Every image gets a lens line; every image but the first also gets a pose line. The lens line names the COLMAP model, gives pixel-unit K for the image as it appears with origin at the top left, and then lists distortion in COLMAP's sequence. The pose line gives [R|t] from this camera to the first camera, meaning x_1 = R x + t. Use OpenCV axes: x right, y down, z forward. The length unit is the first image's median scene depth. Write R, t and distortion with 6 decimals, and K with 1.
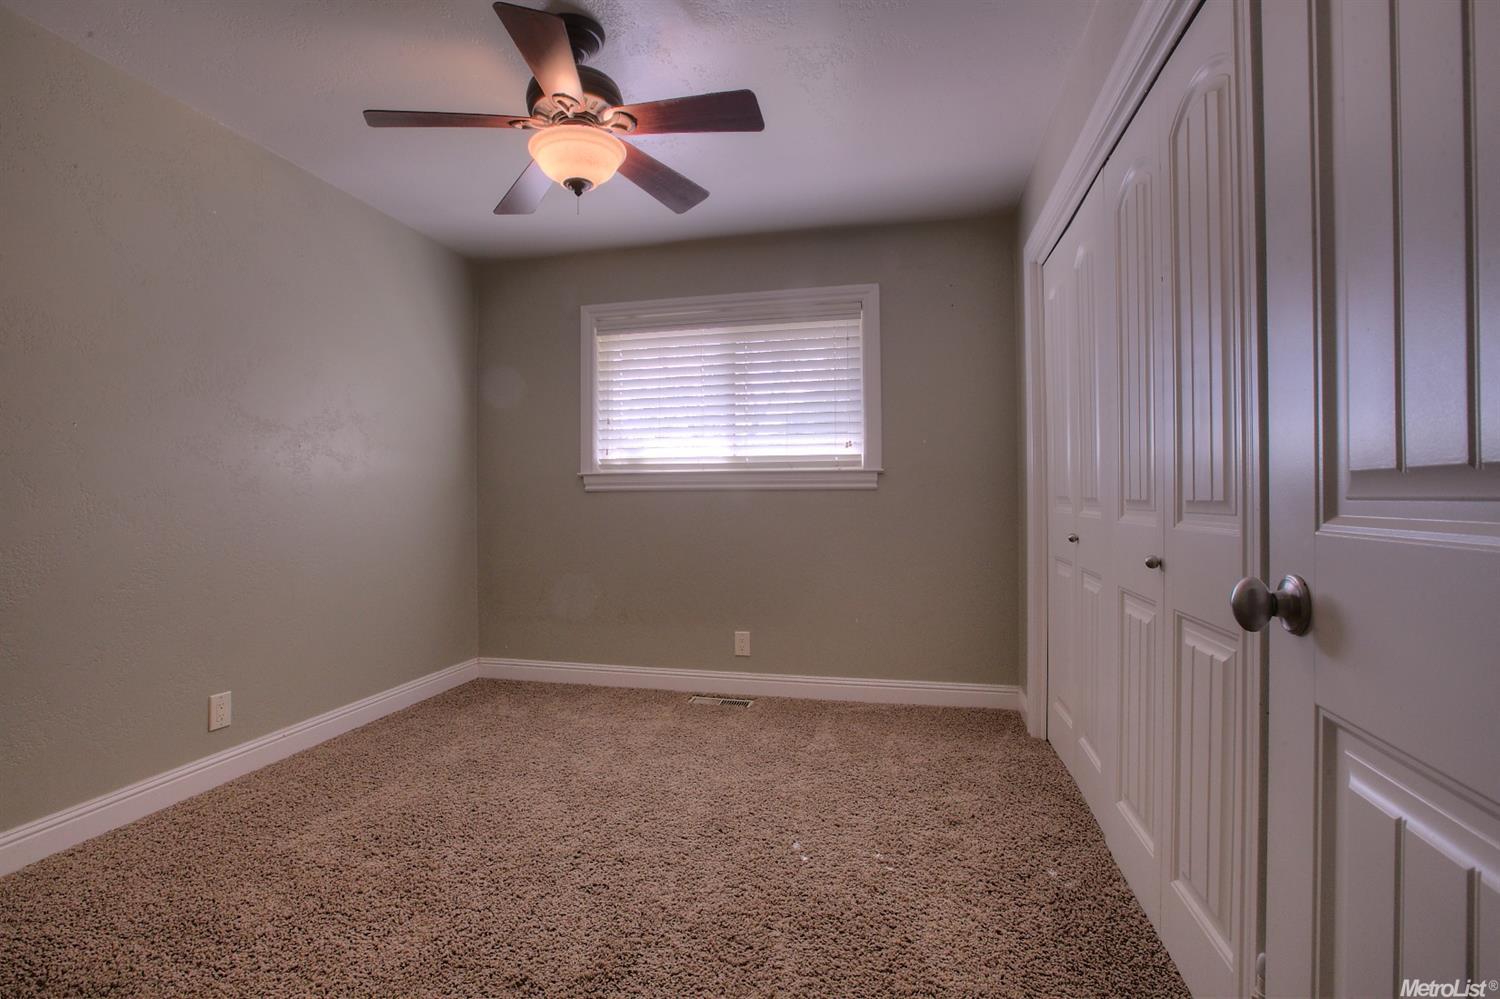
lens RADIAL K [[682.0, 0, 743.8], [0, 682.0, 497.5], [0, 0, 1]] dist [-0.037059, 0.000142]
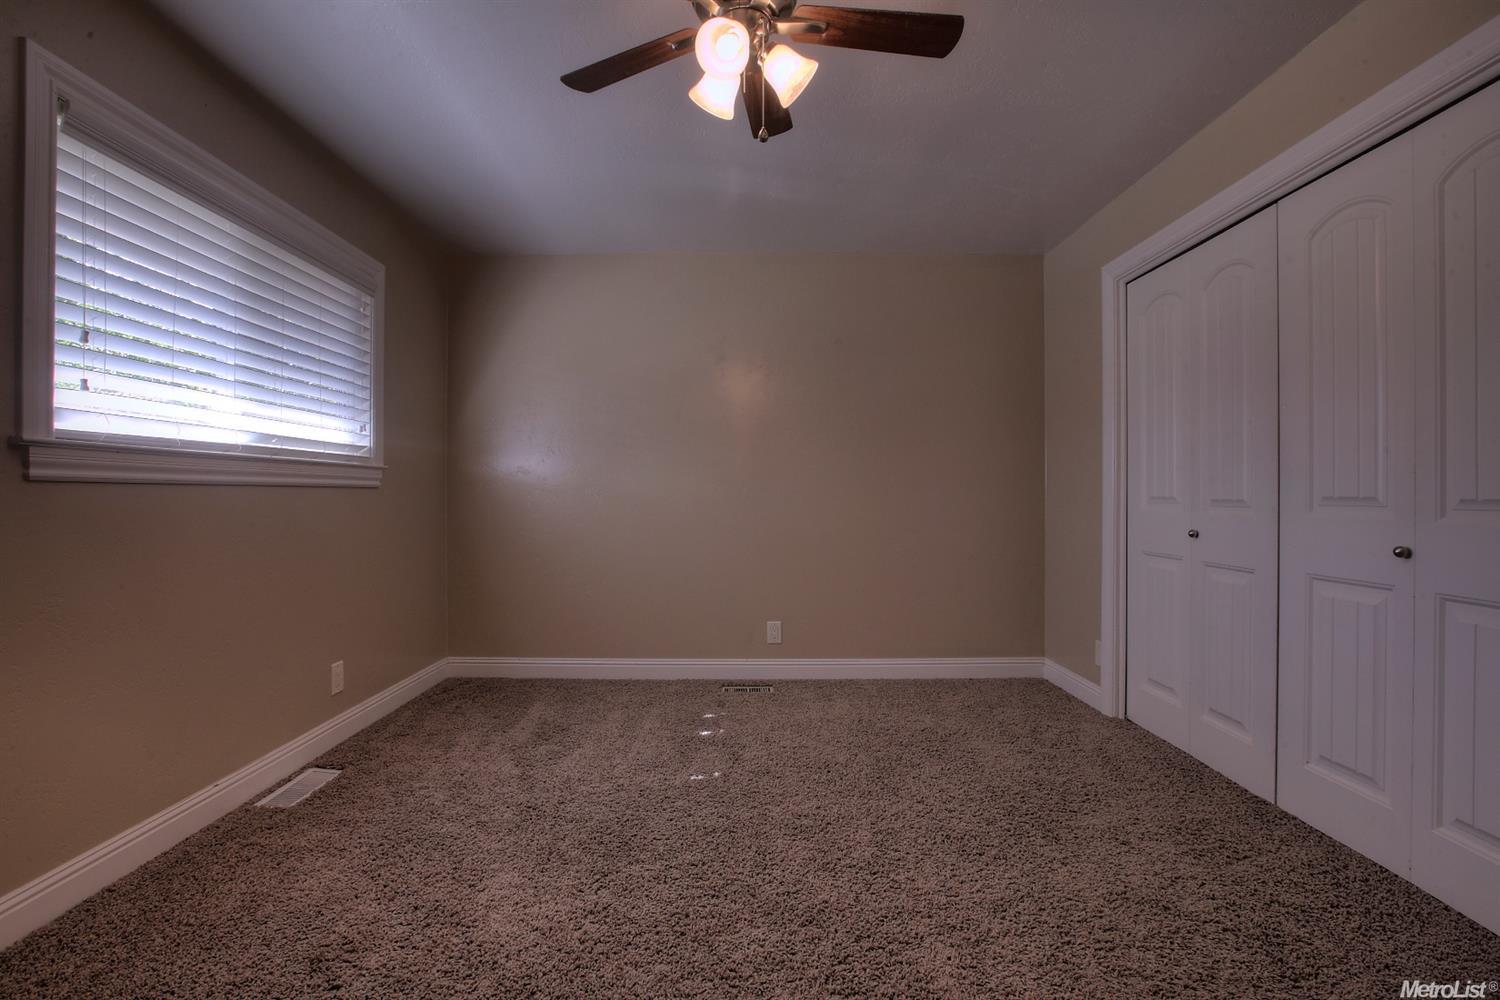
lens RADIAL K [[703.5, 0, 730.1], [0, 703.5, 493.2], [0, 0, 1]] dist [-0.022081, 0.000241]
pose [[-0.231529, 0.011624, 0.972758, -0.839394], [0.017934, 0.999810, -0.007679, 0.011953], [-0.972663, 0.015667, -0.231694, 0.753483]]
